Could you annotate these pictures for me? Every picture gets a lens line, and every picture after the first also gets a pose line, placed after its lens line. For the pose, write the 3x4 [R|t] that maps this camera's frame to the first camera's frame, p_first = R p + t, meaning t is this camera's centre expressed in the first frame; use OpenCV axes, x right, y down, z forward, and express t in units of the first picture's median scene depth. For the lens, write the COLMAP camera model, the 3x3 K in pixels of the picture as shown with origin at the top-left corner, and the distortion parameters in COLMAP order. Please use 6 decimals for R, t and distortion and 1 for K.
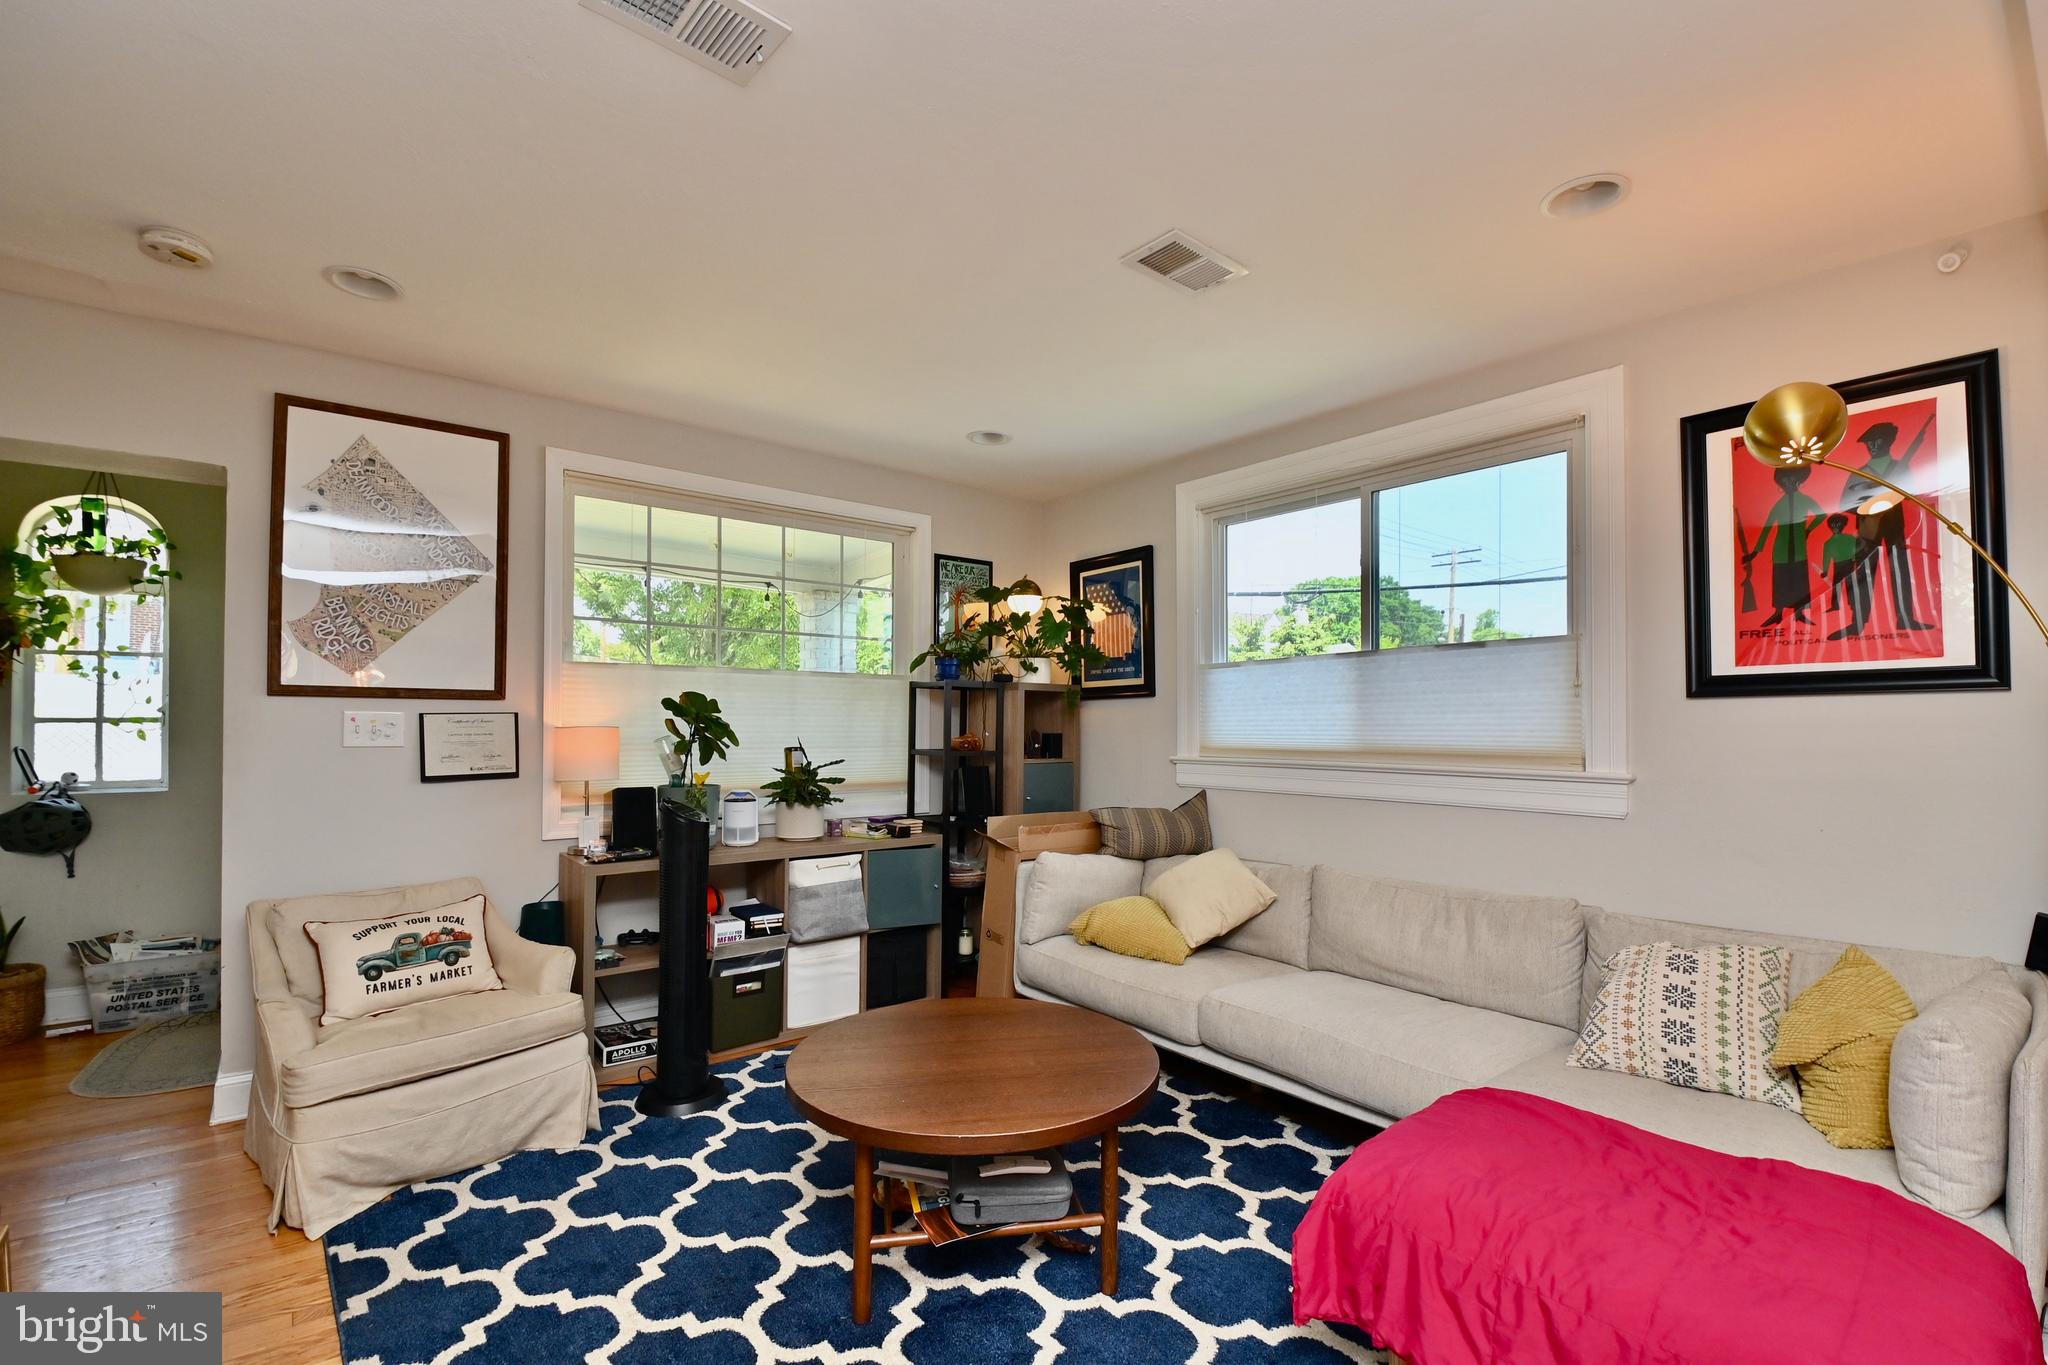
lens RADIAL K [[901.2, 0, 1047.8], [0, 901.2, 711.6], [0, 0, 1]] dist [0.006649, -0.016970]
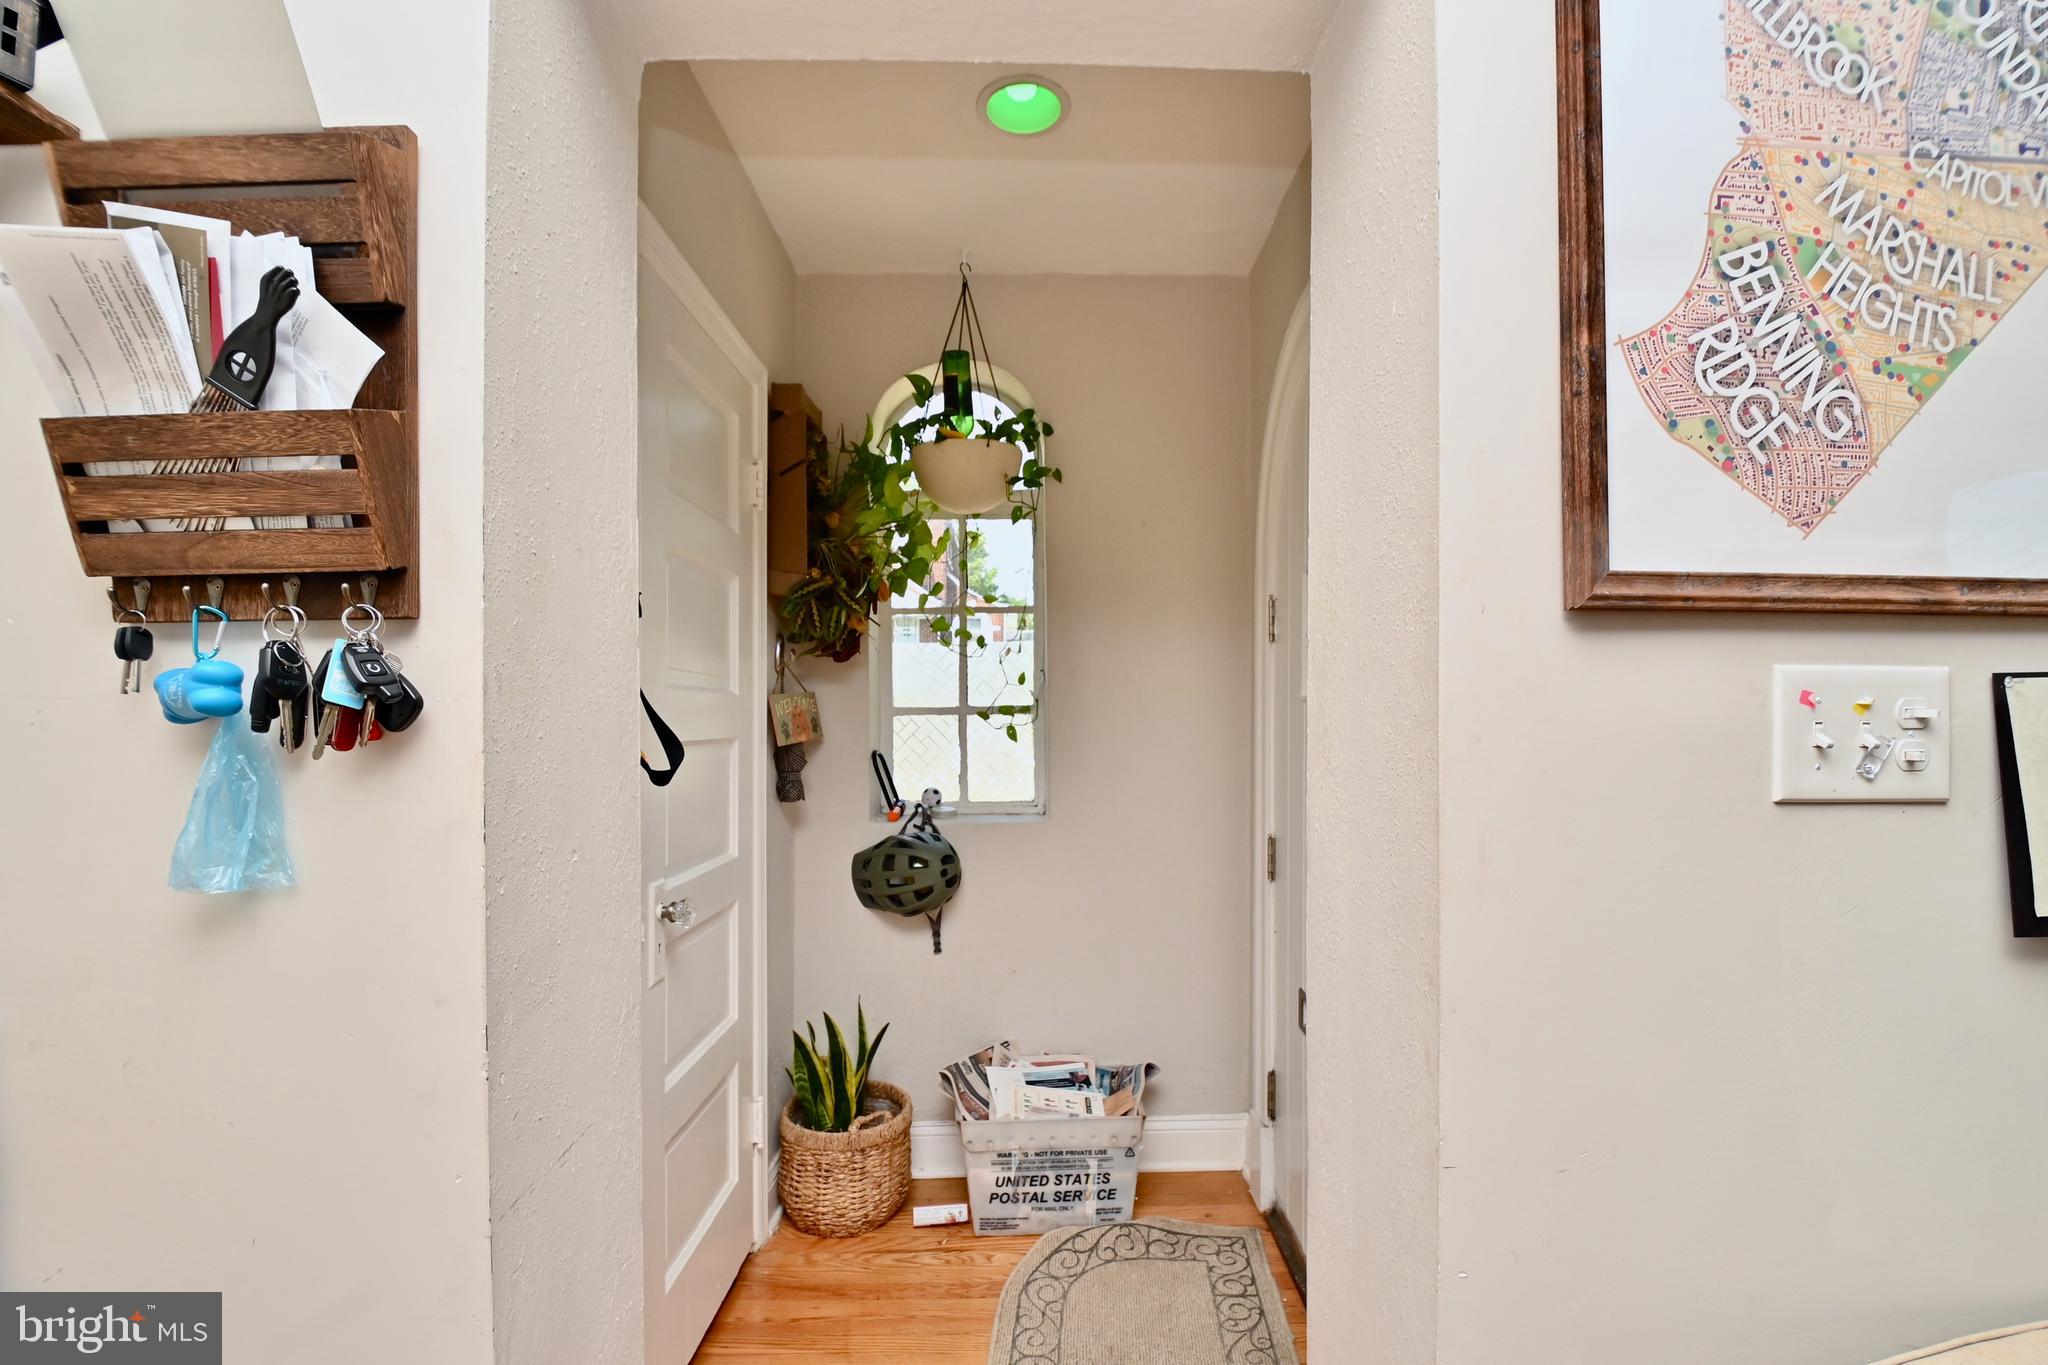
lens RADIAL K [[901.2, 0, 1020.8], [0, 901.2, 699.9], [0, 0, 1]] dist [0.006649, -0.016970]
pose [[0.777118, -0.014639, -0.629184, -0.636855], [0.016442, 0.999860, -0.002956, 0.004569], [0.629140, -0.008048, 0.777251, 0.525020]]
